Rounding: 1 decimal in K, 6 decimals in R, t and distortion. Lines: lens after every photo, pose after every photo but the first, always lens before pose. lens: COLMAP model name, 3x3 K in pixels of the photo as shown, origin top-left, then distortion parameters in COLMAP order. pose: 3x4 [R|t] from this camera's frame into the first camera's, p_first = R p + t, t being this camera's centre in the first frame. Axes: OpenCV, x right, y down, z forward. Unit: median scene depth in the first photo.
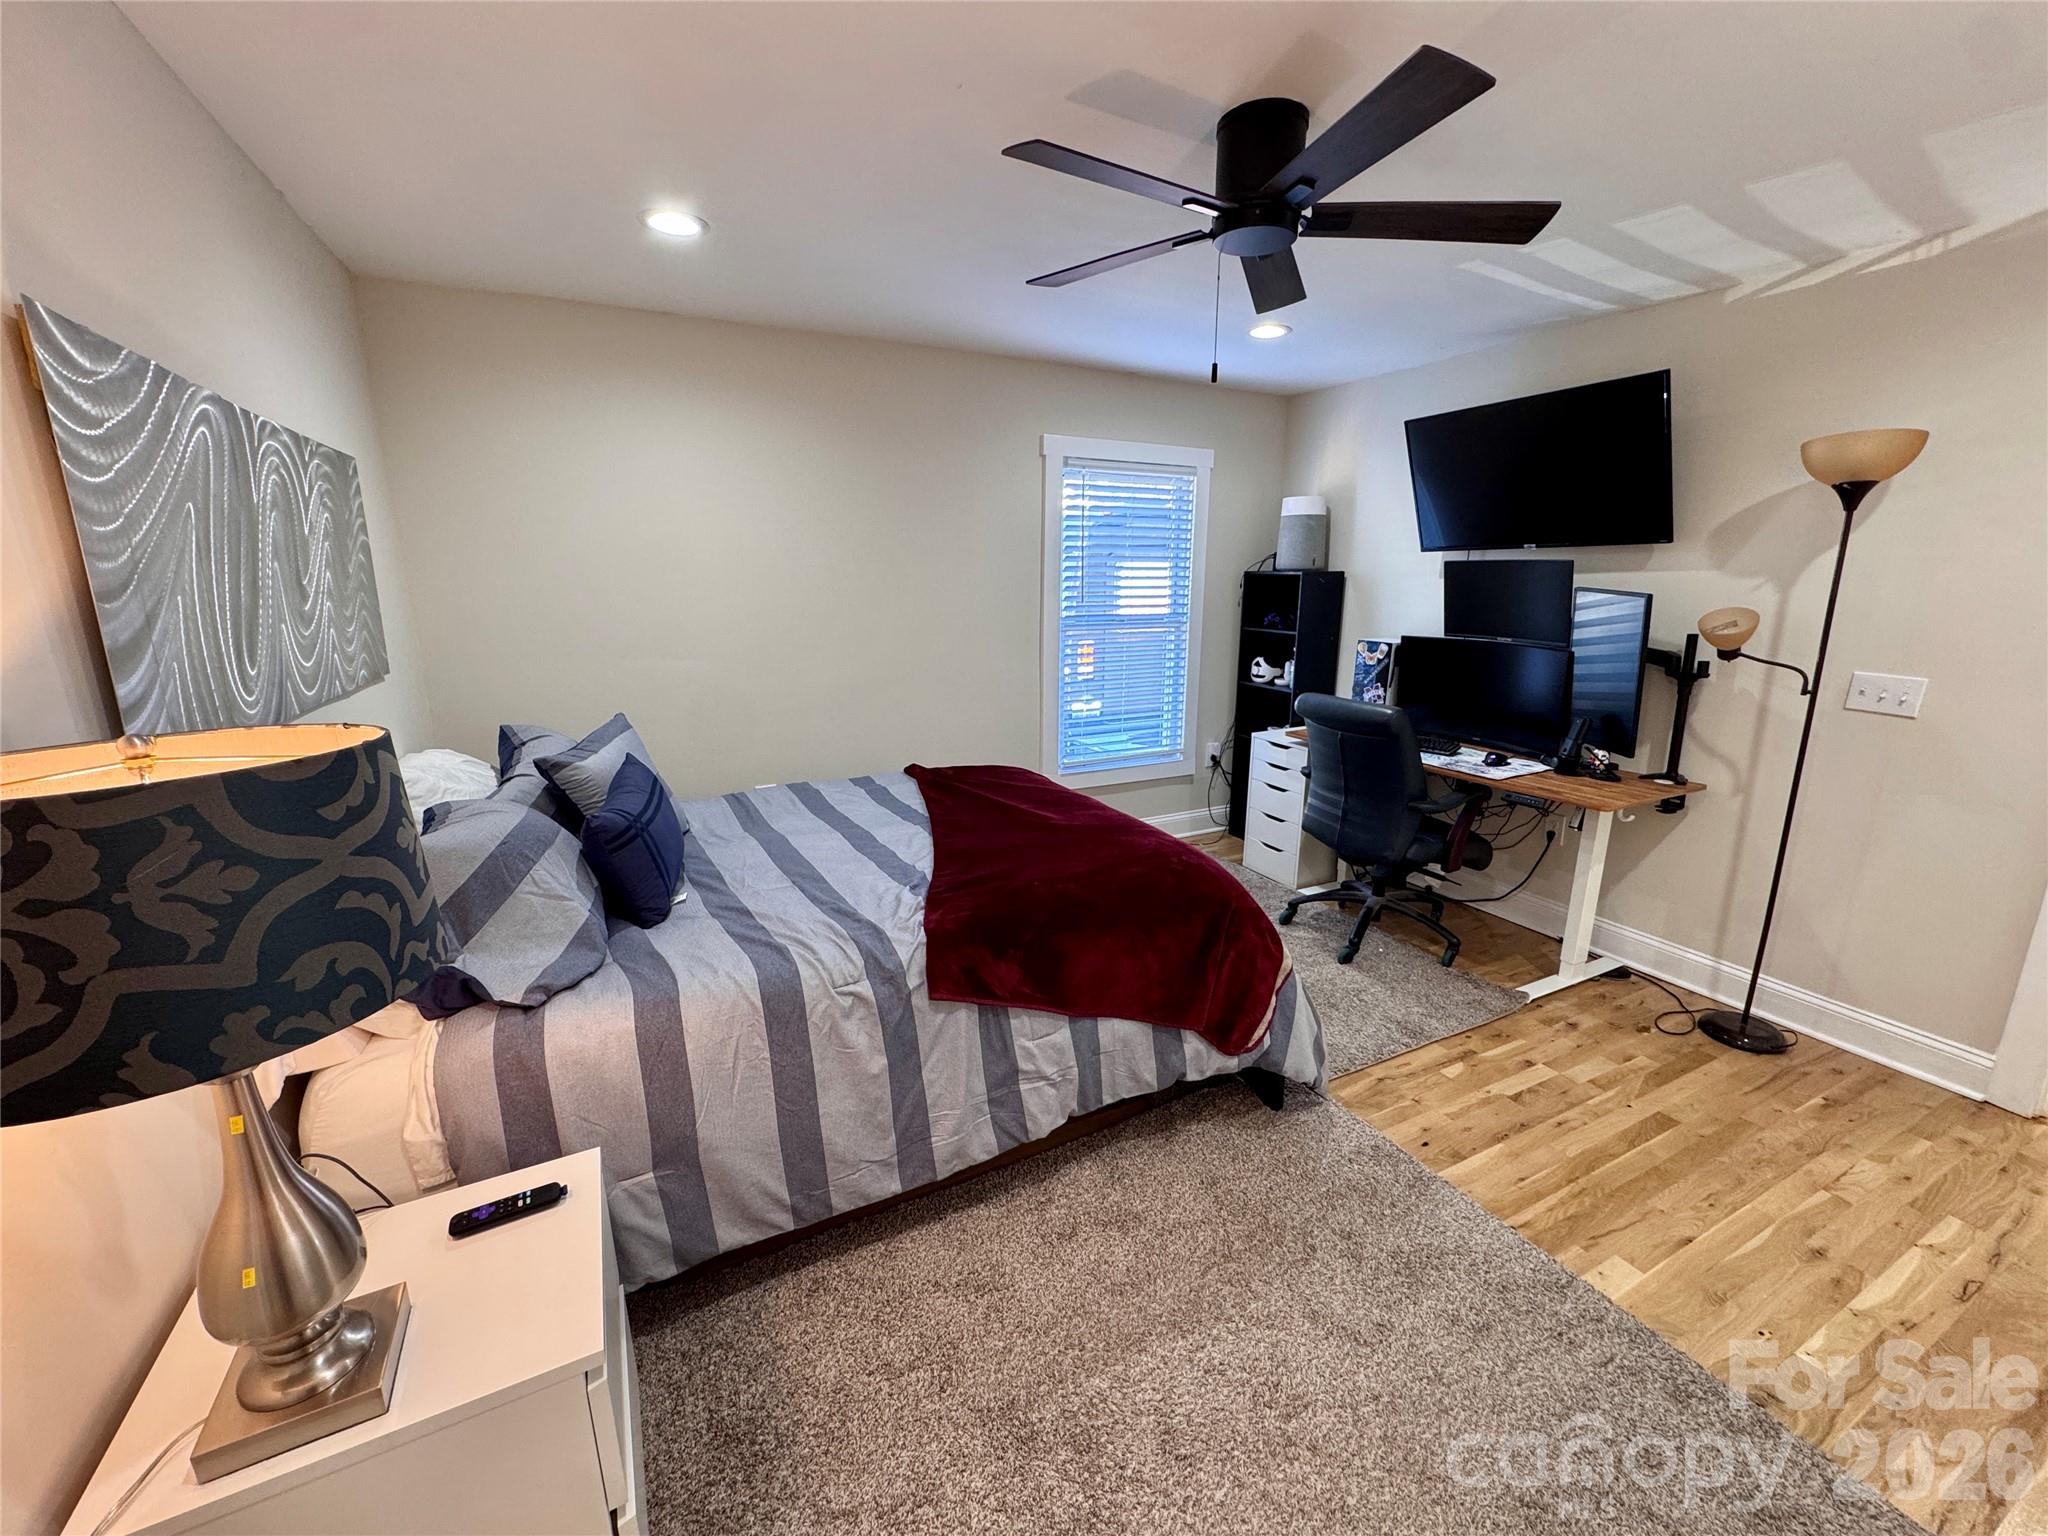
lens RADIAL K [[813.6, 0, 1024.0], [0, 813.6, 768.0], [0, 0, 1]] dist [-0.002864, 0.000277]
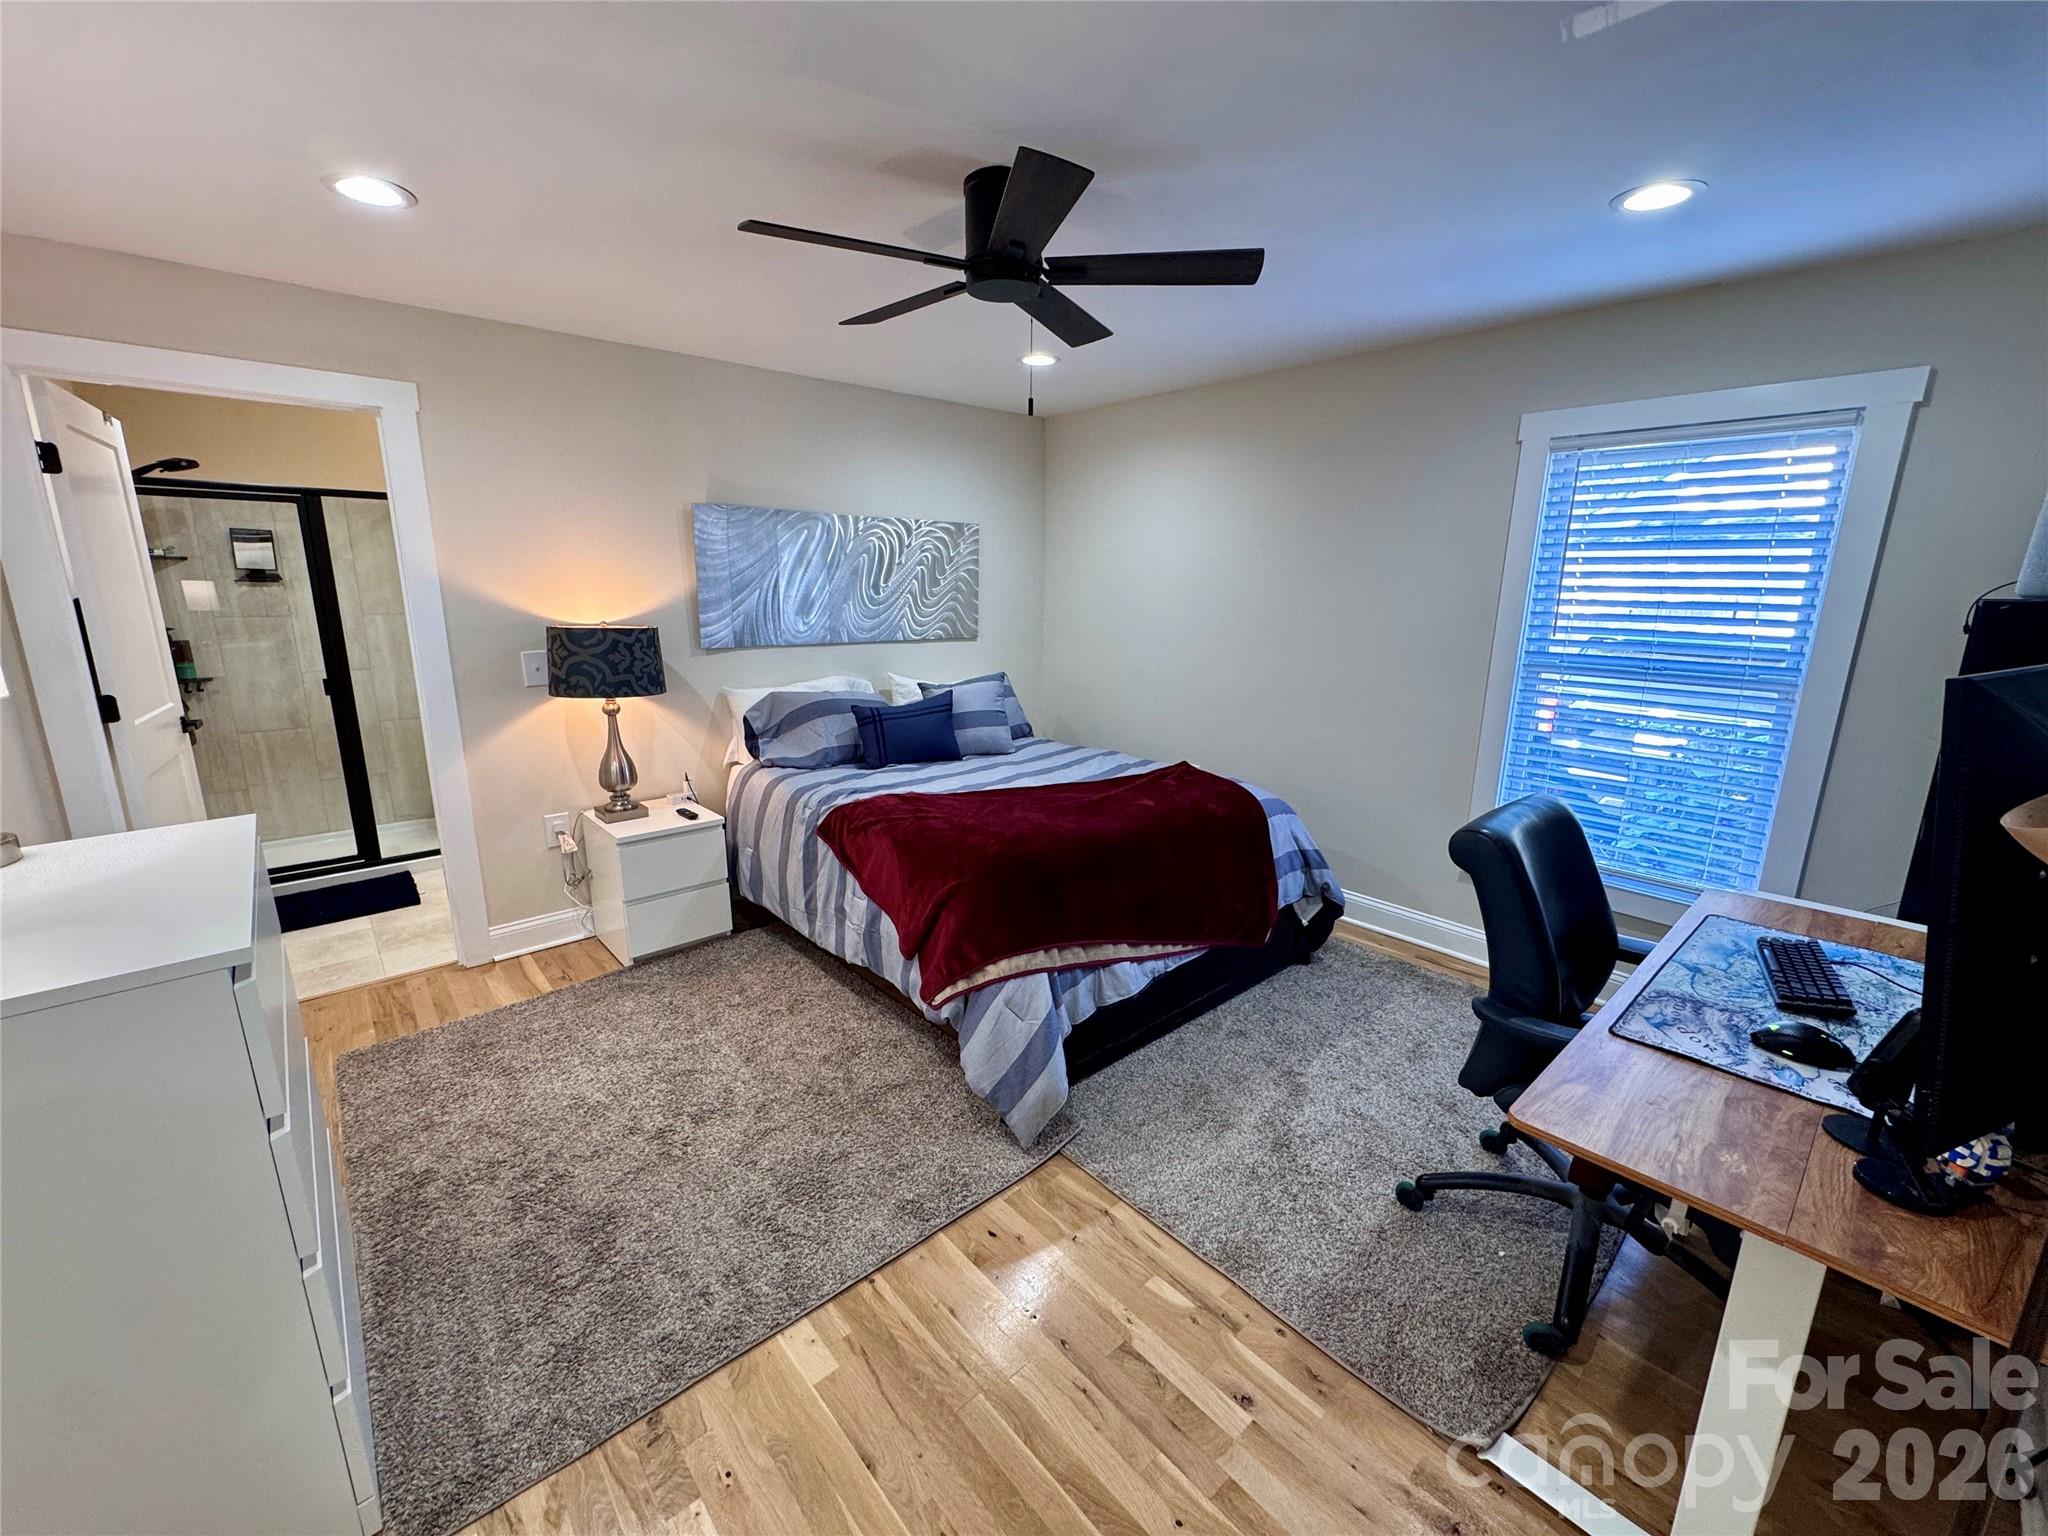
lens RADIAL K [[813.6, 0, 1024.0], [0, 813.6, 768.0], [0, 0, 1]] dist [-0.002864, 0.000277]
pose [[0.257562, 0.216202, -0.941763, 1.408510], [-0.238162, 0.958781, 0.154975, -0.192646], [0.936451, 0.184377, 0.298437, 0.776040]]
